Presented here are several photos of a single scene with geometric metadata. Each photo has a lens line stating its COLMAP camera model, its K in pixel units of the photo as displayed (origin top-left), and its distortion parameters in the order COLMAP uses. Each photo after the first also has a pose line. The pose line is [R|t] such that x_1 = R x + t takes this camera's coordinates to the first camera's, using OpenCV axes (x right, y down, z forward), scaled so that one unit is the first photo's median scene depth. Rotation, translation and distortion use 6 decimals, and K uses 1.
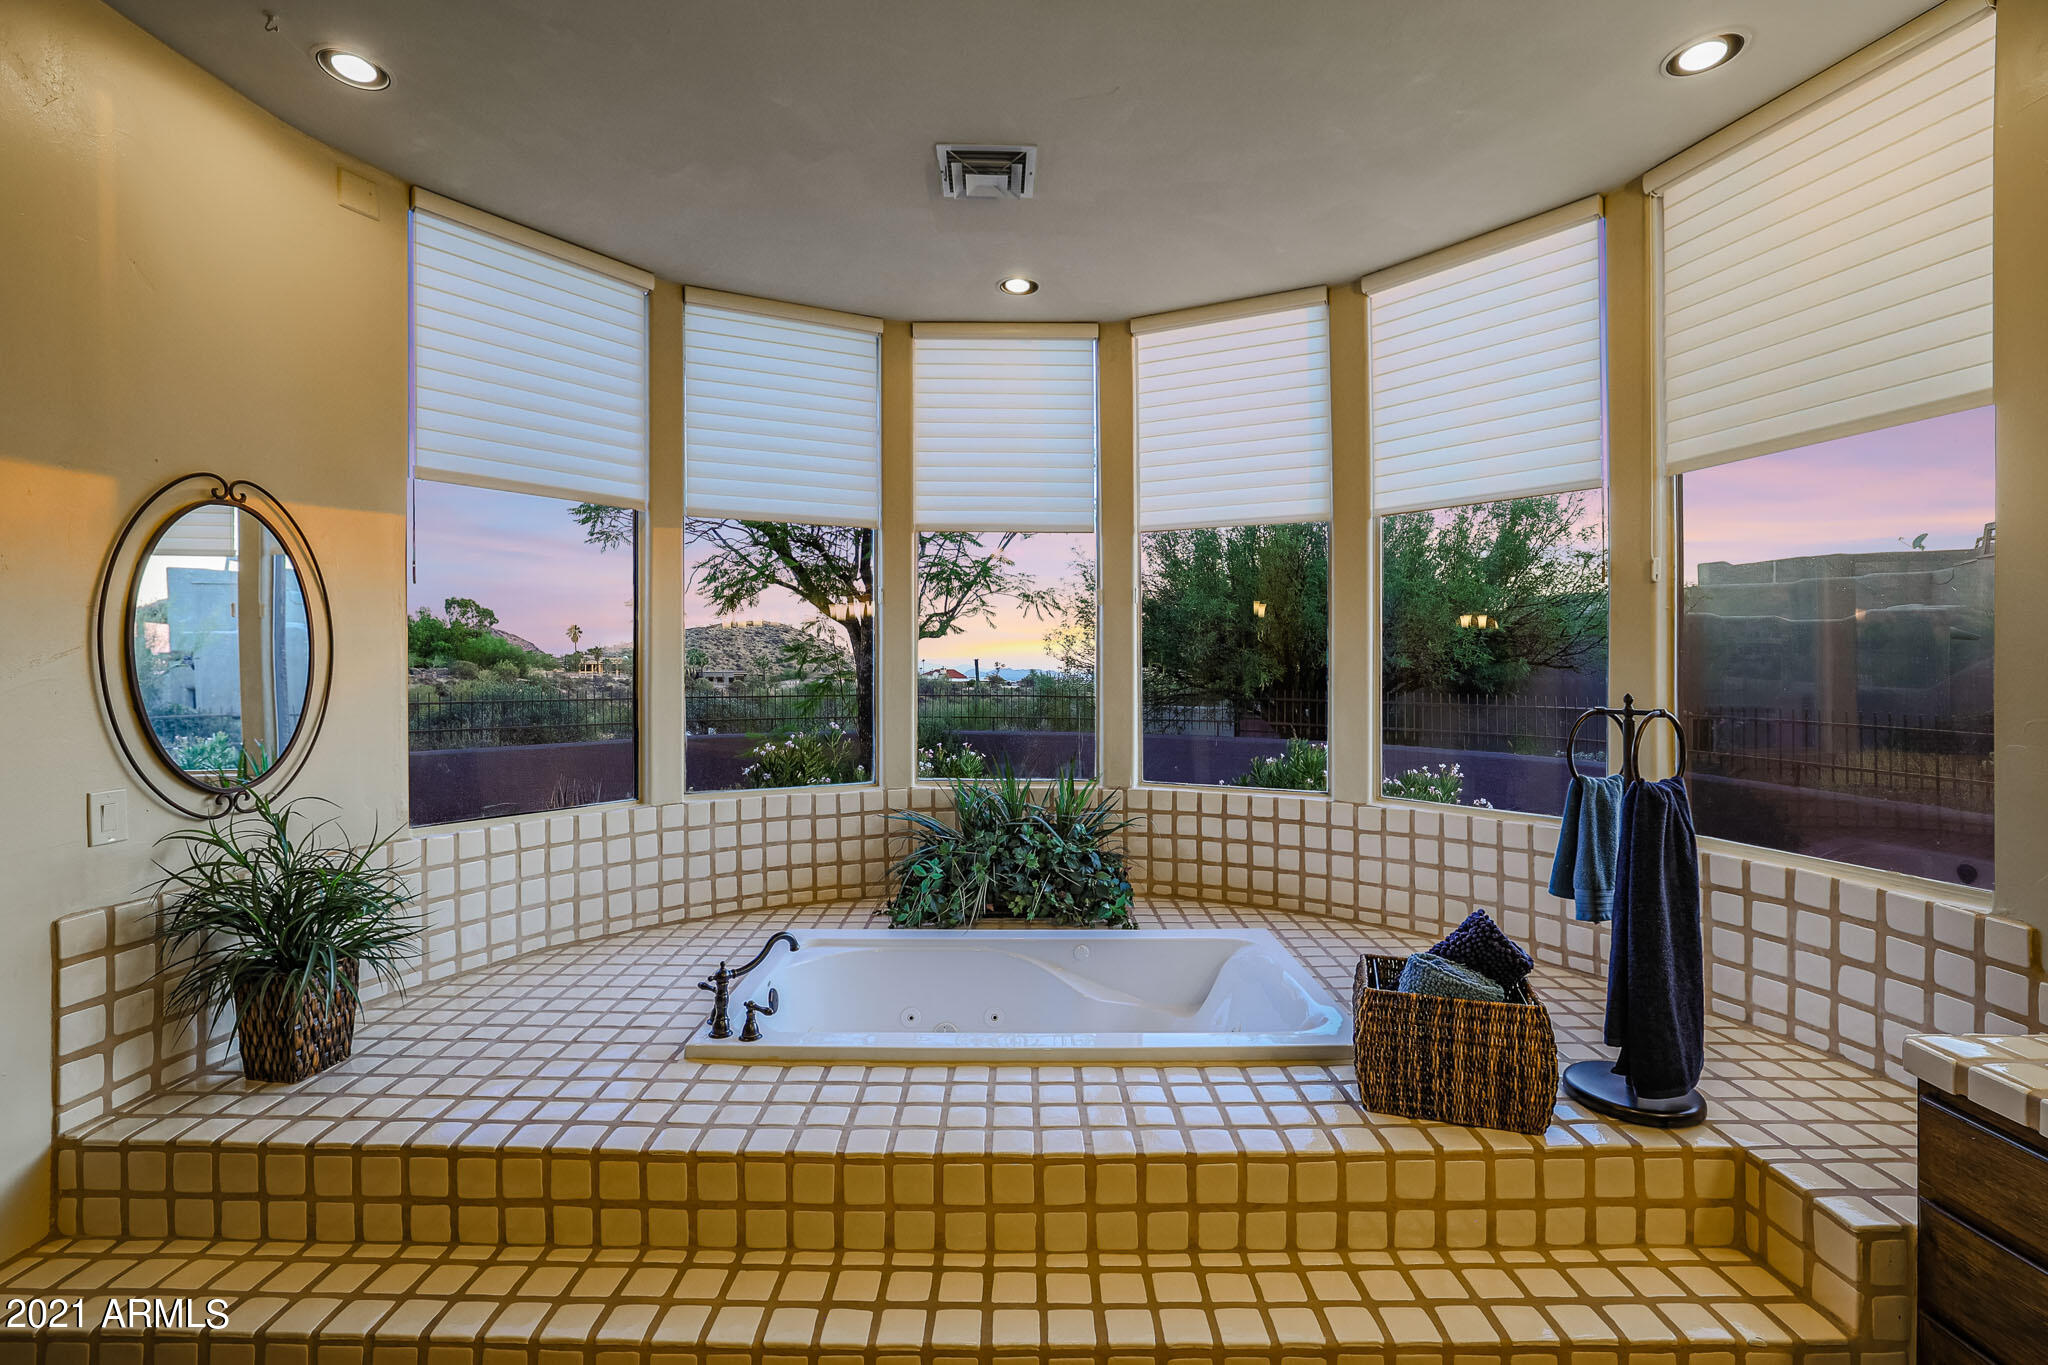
lens RADIAL K [[891.4, 0, 1009.5], [0, 891.4, 676.2], [0, 0, 1]] dist [-0.041651, 0.012348]
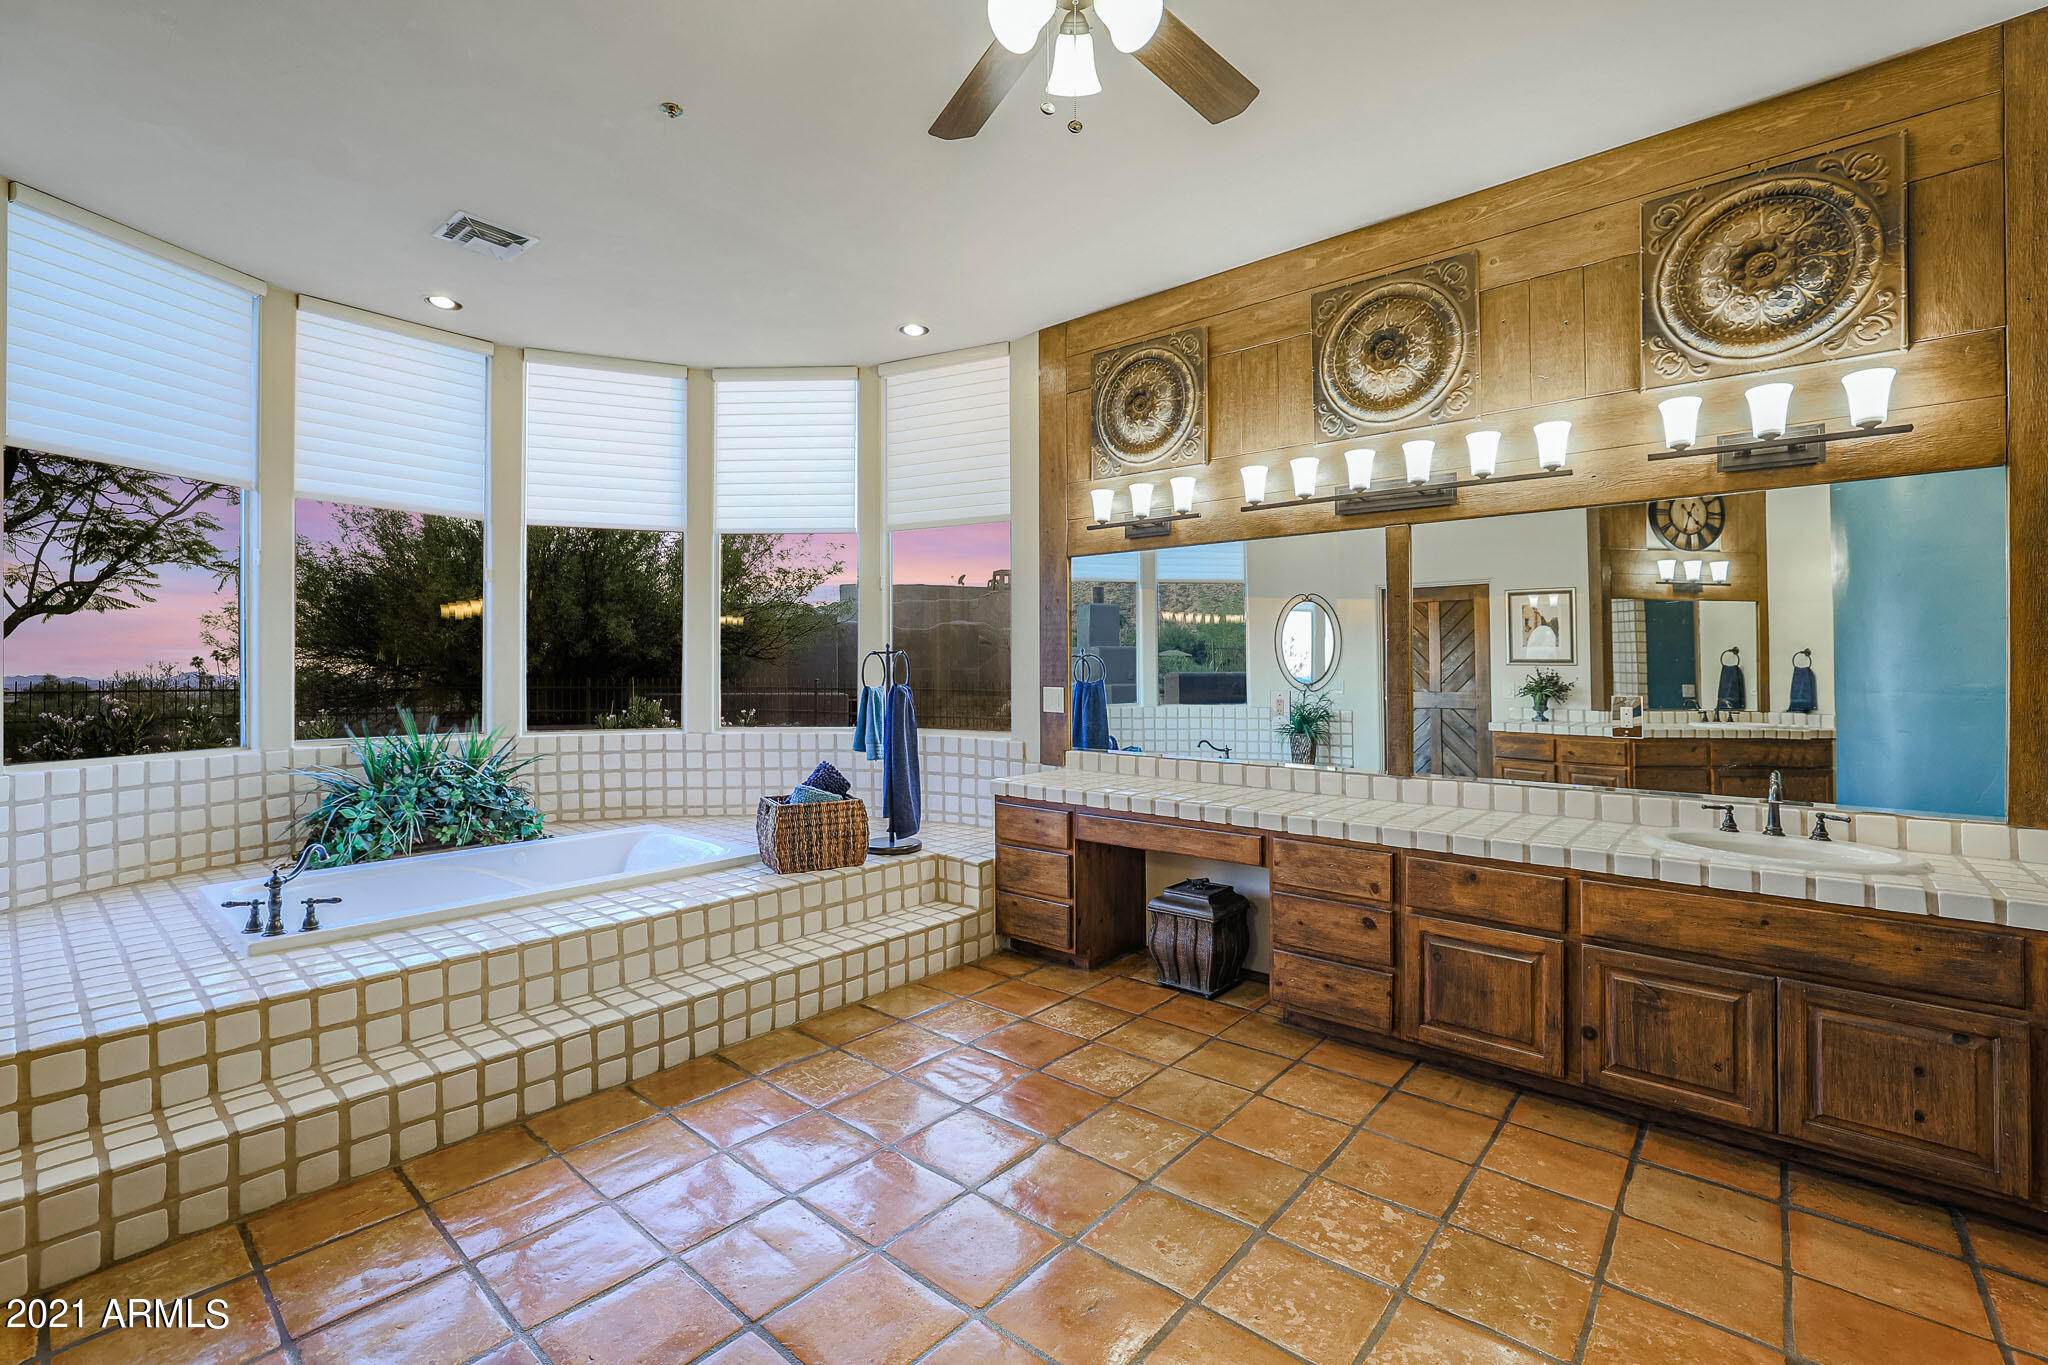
lens RADIAL K [[891.4, 0, 1007.6], [0, 891.4, 664.7], [0, 0, 1]] dist [-0.041651, 0.012348]
pose [[0.646933, 0.003277, 0.762540, -0.384365], [0.008566, 0.999896, -0.011564, 0.054135], [-0.762498, 0.014013, 0.646838, -0.301631]]
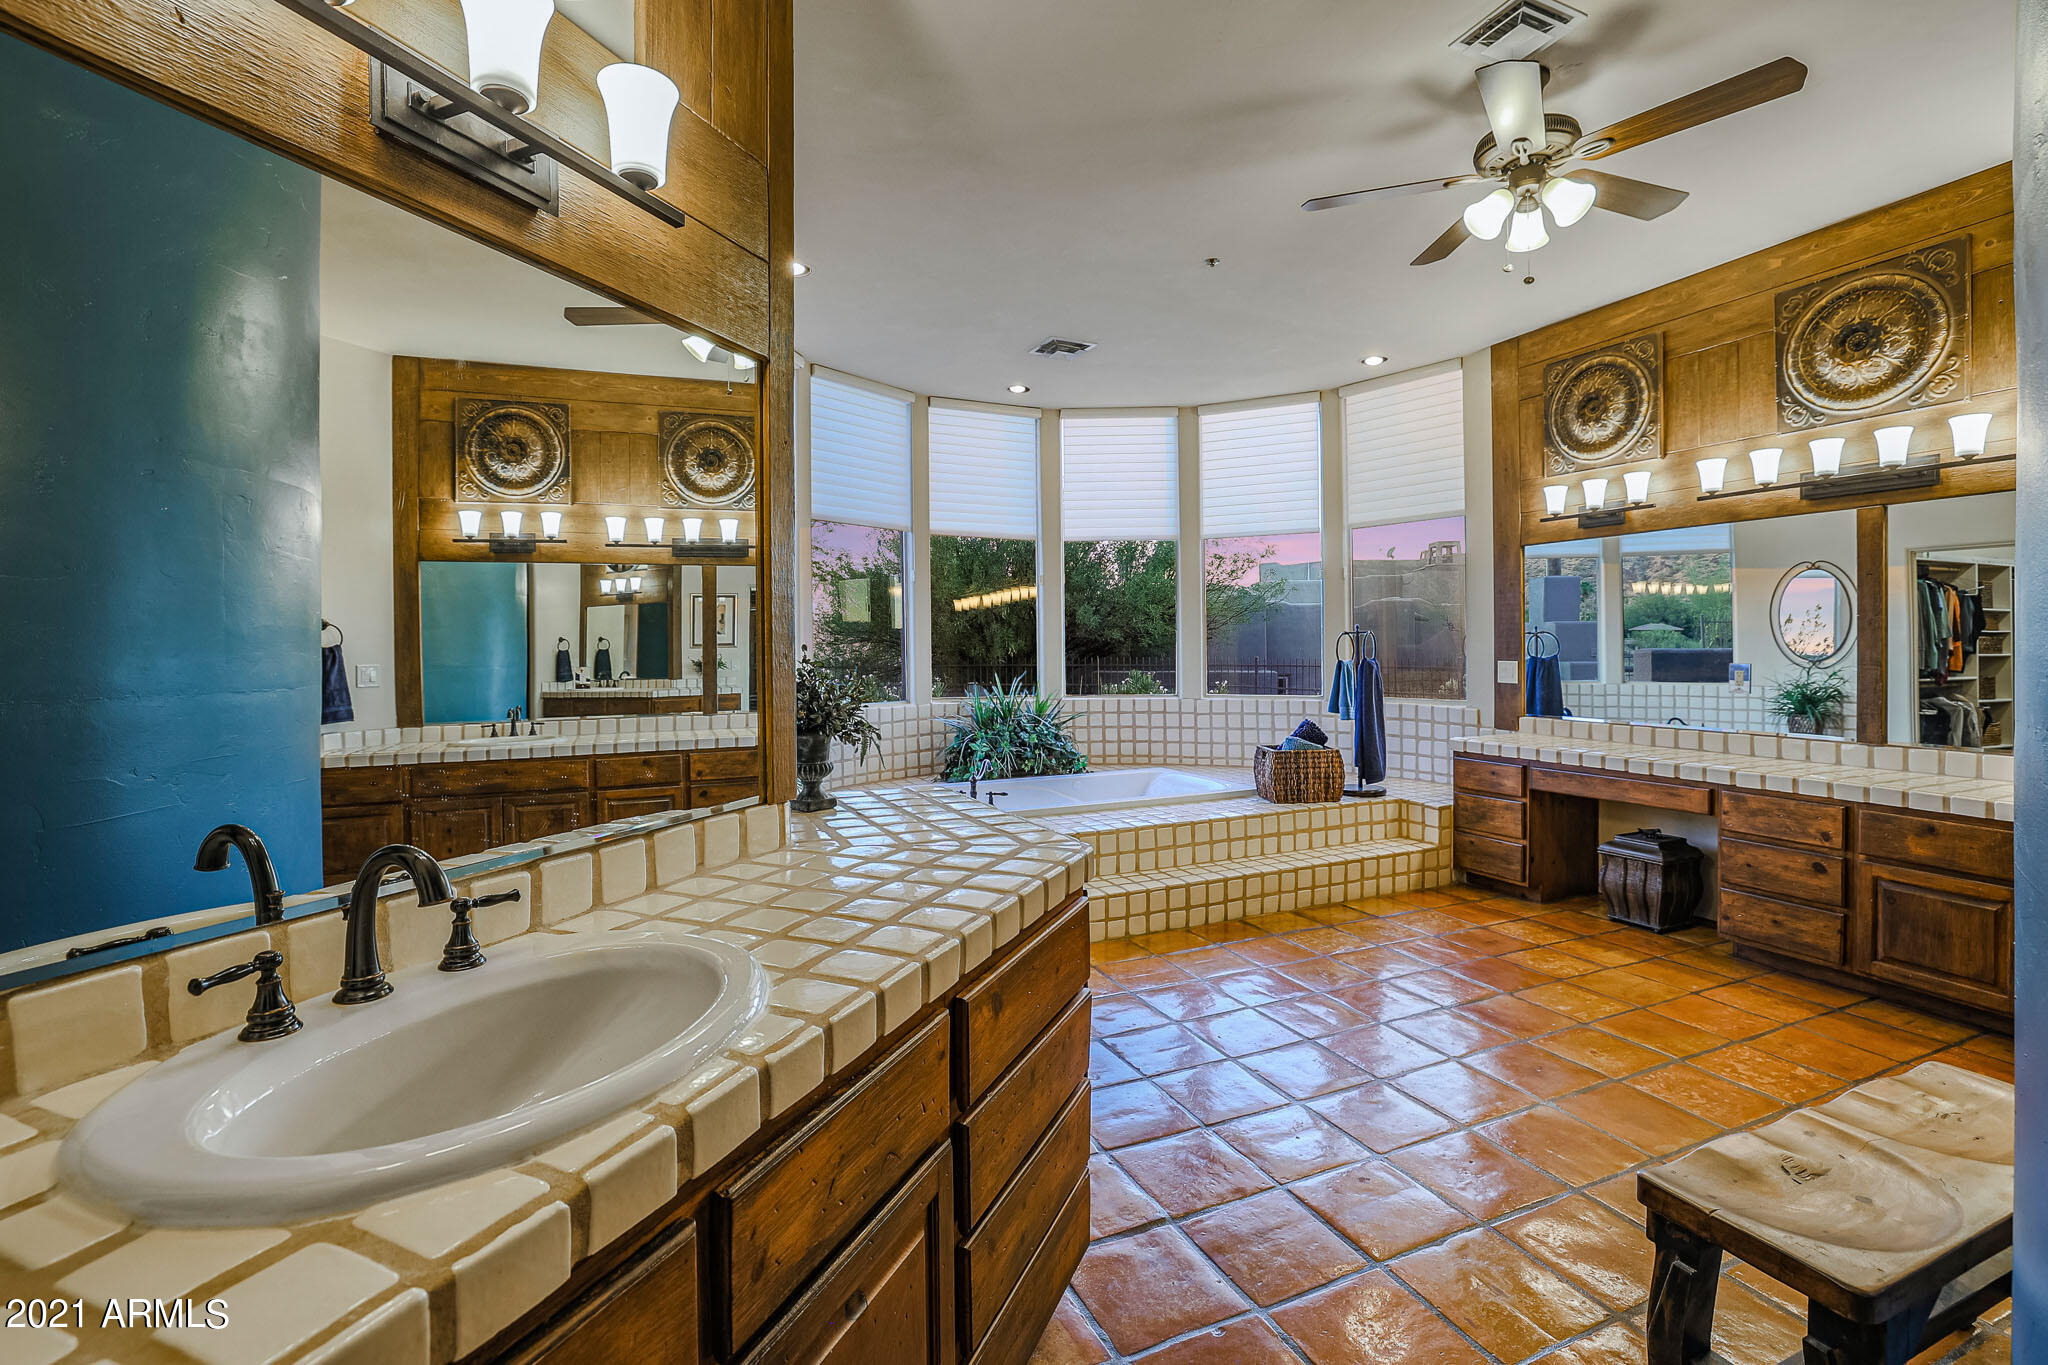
lens RADIAL K [[891.4, 0, 1028.1], [0, 891.4, 663.3], [0, 0, 1]] dist [-0.041651, 0.012348]
pose [[0.910075, -0.014159, 0.414201, -0.663553], [0.012772, 0.999900, 0.006117, 0.056003], [-0.414246, -0.000277, 0.910165, -0.502358]]
